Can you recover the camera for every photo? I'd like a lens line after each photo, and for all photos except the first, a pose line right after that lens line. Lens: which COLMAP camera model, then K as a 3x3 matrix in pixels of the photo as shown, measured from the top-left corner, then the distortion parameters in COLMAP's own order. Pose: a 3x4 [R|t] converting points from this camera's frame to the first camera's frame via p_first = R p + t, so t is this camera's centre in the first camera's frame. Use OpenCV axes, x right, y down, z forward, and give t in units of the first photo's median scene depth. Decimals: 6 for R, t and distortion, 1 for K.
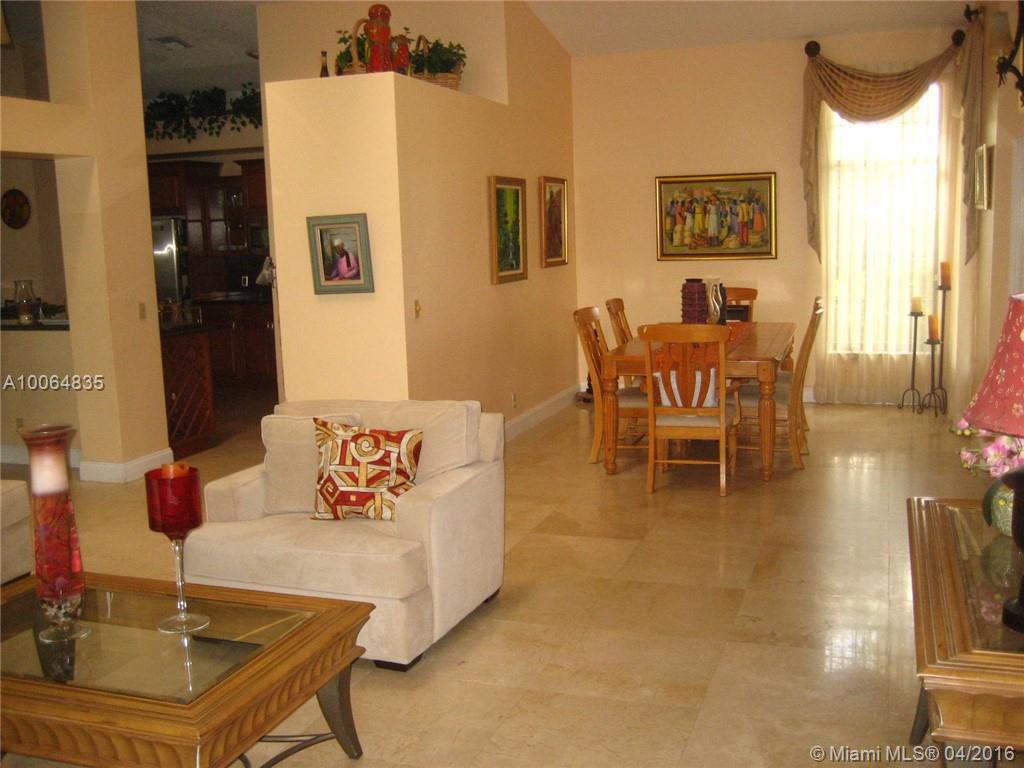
lens RADIAL K [[1057.2, 0, 527.3], [0, 1057.2, 387.0], [0, 0, 1]] dist [-0.143328, 0.158660]
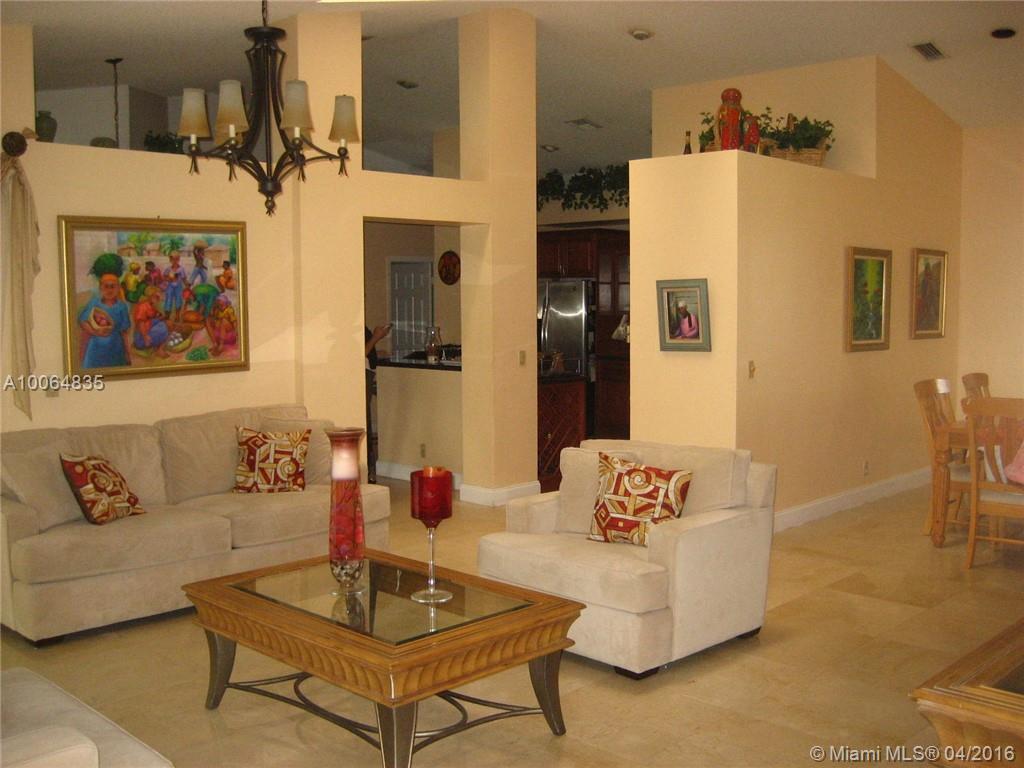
lens RADIAL K [[1057.2, 0, 527.3], [0, 1057.2, 387.0], [0, 0, 1]] dist [-0.143328, 0.158660]
pose [[0.905814, 0.060458, -0.419340, 0.124010], [-0.087559, 0.995112, -0.045667, 0.011079], [0.414529, 0.078083, 0.906680, -0.050530]]
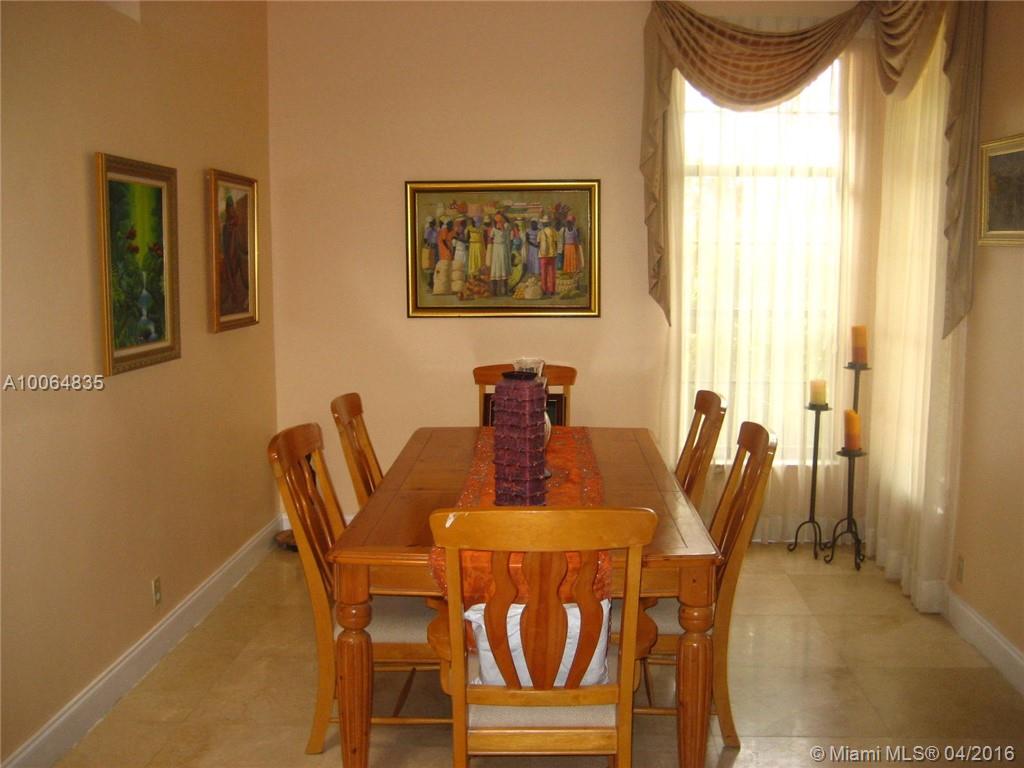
lens RADIAL K [[1057.2, 0, 527.3], [0, 1057.2, 387.0], [0, 0, 1]] dist [-0.143328, 0.158660]
pose [[0.959552, -0.006522, 0.281456, 0.023097], [0.015345, 0.999457, -0.029154, -0.080819], [-0.281113, 0.032294, 0.959131, 0.522039]]
